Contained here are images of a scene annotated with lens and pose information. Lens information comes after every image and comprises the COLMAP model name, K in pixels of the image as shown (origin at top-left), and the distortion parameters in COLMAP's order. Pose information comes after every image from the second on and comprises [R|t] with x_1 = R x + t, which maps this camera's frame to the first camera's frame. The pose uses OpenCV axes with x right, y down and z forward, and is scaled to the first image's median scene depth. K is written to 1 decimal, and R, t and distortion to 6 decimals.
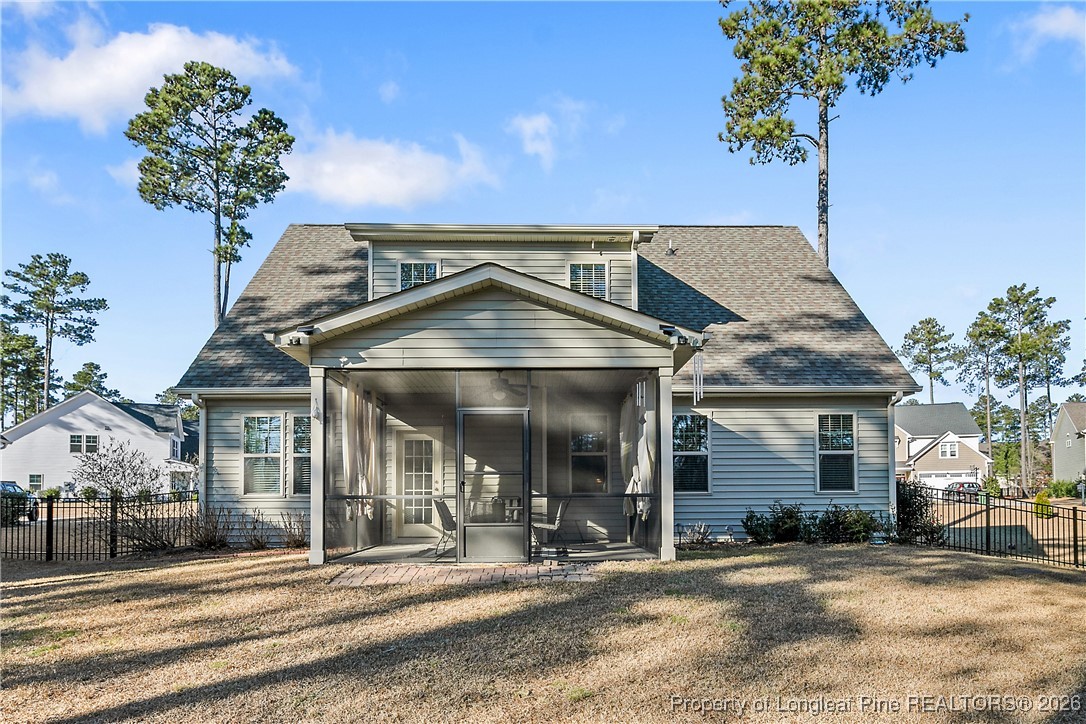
lens RADIAL K [[547.3, 0, 533.7], [0, 547.3, 366.2], [0, 0, 1]] dist [-0.001419, -0.001475]
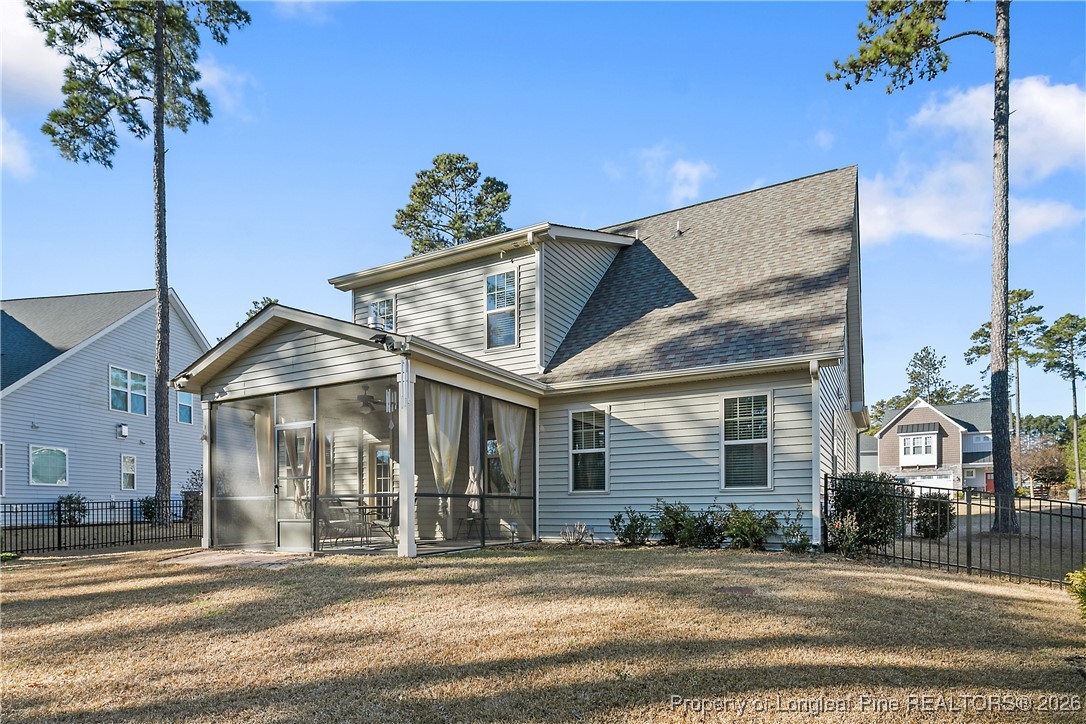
lens RADIAL K [[512.5, 0, 541.9], [0, 512.5, 388.6], [0, 0, 1]] dist [0.000614, -0.000197]
pose [[0.895207, -0.099080, -0.434497, 0.609512], [0.110037, 0.993927, 0.000064, 0.040976], [0.431852, -0.047868, 0.900673, 0.157904]]
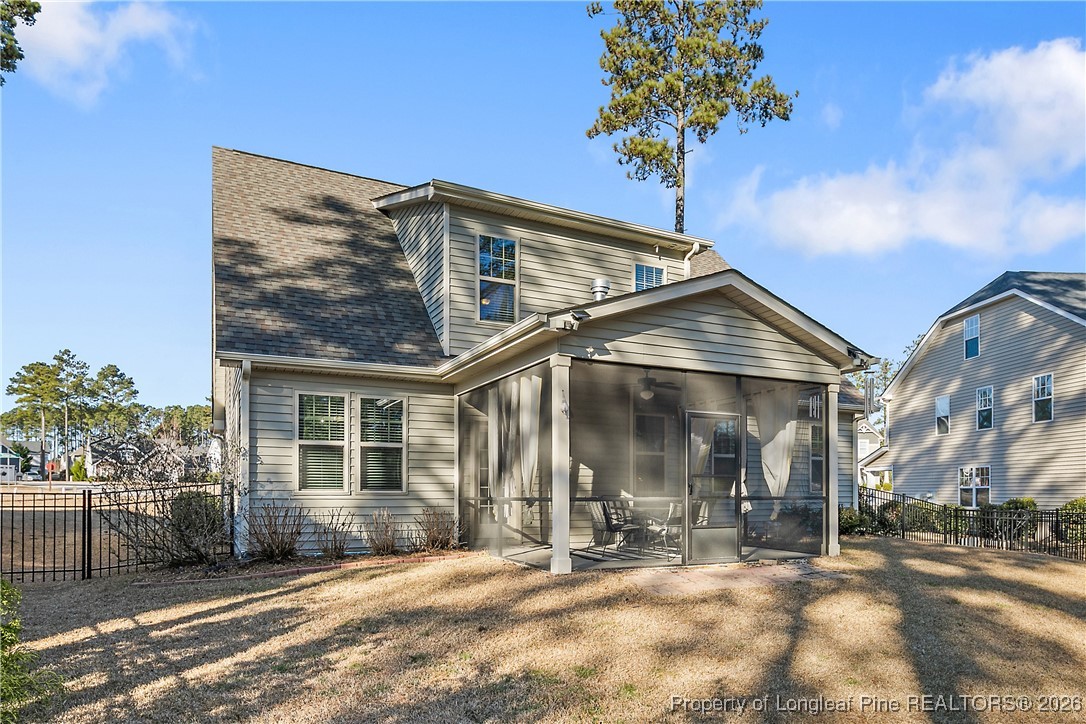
lens RADIAL K [[573.3, 0, 506.5], [0, 573.3, 360.7], [0, 0, 1]] dist [0.001462, -0.000048]
pose [[0.926025, 0.091052, 0.366315, -0.558652], [-0.098538, 0.995132, 0.001749, 0.012327], [-0.364373, -0.037715, 0.930489, 0.106708]]
